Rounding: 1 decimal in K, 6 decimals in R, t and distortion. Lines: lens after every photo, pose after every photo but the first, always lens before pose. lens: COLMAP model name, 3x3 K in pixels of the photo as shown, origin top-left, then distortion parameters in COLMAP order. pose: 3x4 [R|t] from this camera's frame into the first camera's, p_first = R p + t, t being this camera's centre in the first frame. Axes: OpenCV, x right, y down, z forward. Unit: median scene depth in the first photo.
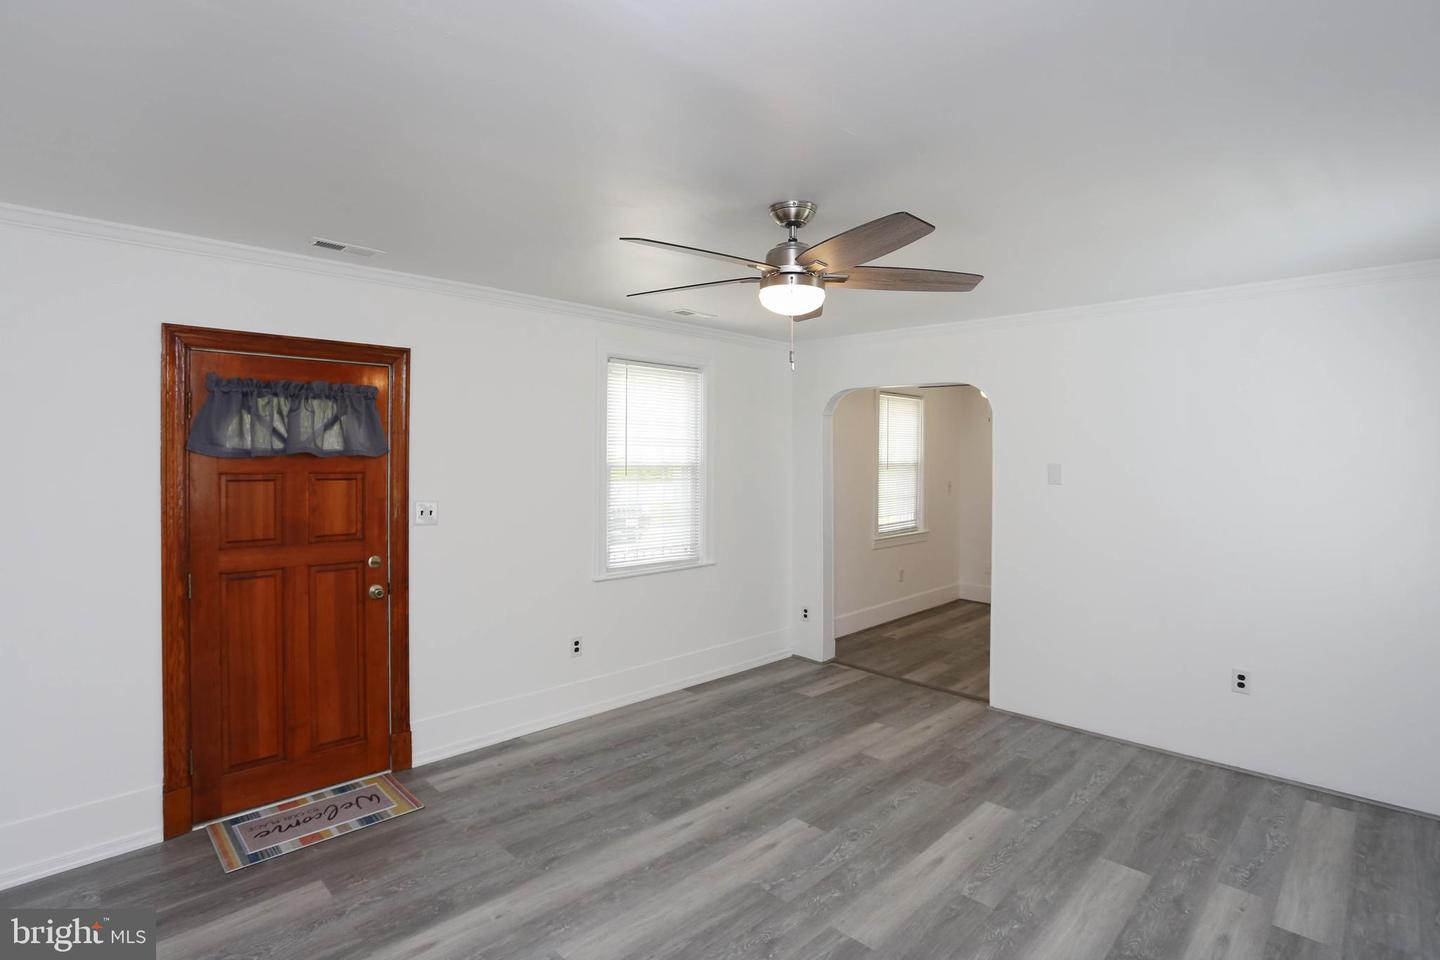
lens RADIAL K [[713.5, 0, 714.3], [0, 713.5, 467.6], [0, 0, 1]] dist [-0.081100, 0.040353]
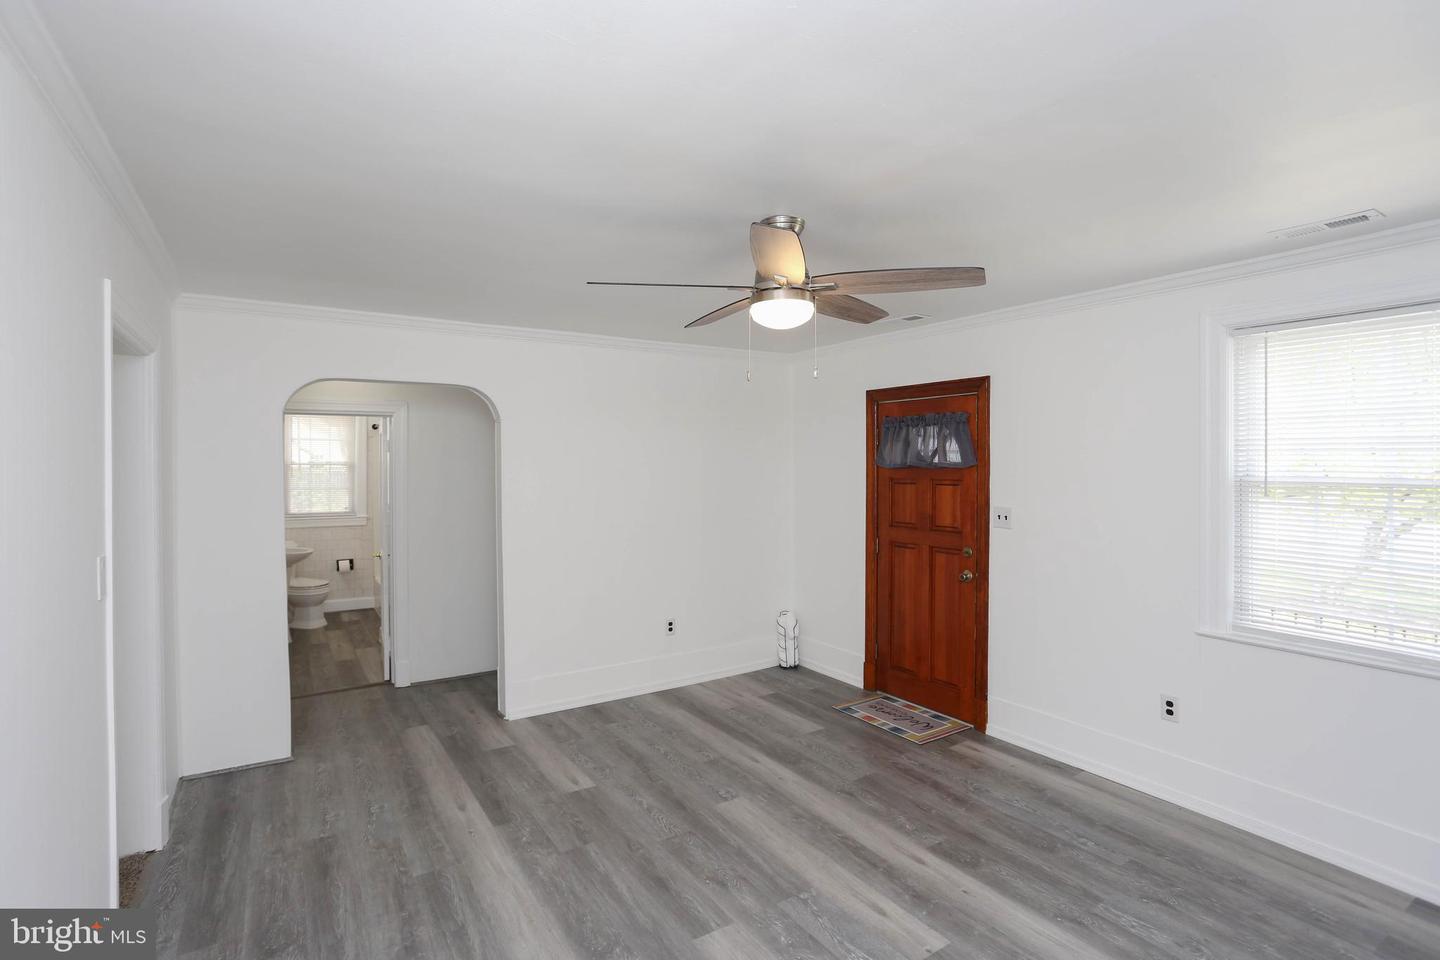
lens RADIAL K [[690.7, 0, 722.6], [0, 690.7, 433.5], [0, 0, 1]] dist [-0.046099, 0.022242]
pose [[-0.204652, -0.049837, -0.977565, 0.902914], [-0.016480, 0.998737, -0.047466, -0.014243], [0.978696, 0.006396, -0.205214, 0.894069]]
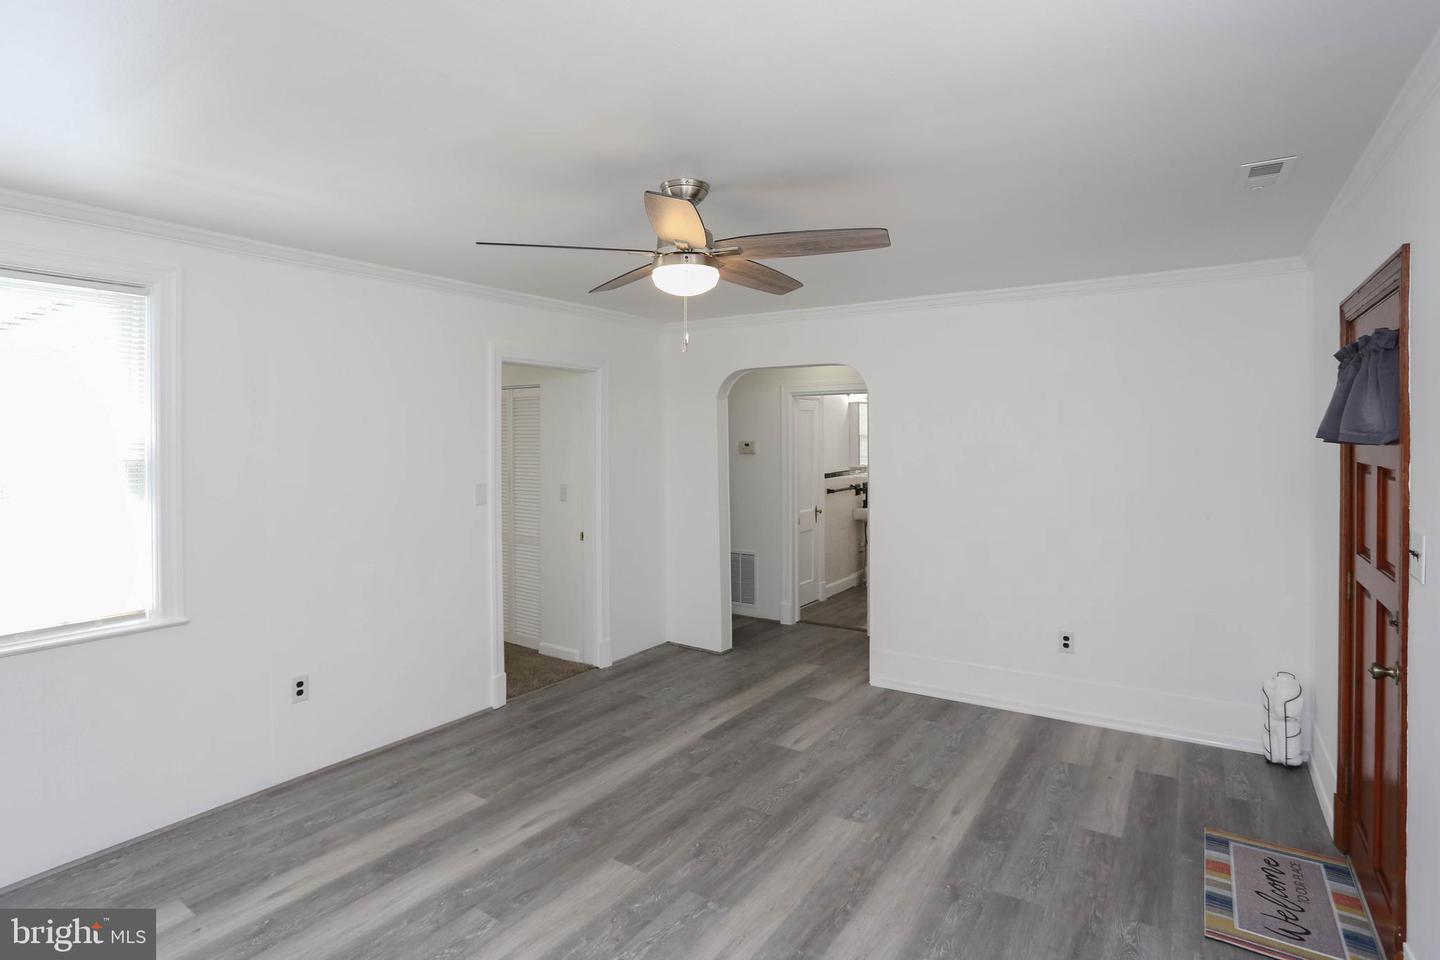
lens RADIAL K [[722.8, 0, 728.4], [0, 722.8, 396.5], [0, 0, 1]] dist [-0.063576, 0.024930]
pose [[-0.979339, -0.013356, -0.201785, 0.207249], [-0.004963, 0.999104, -0.042041, -0.028141], [0.202166, -0.040171, -0.978527, 1.608866]]
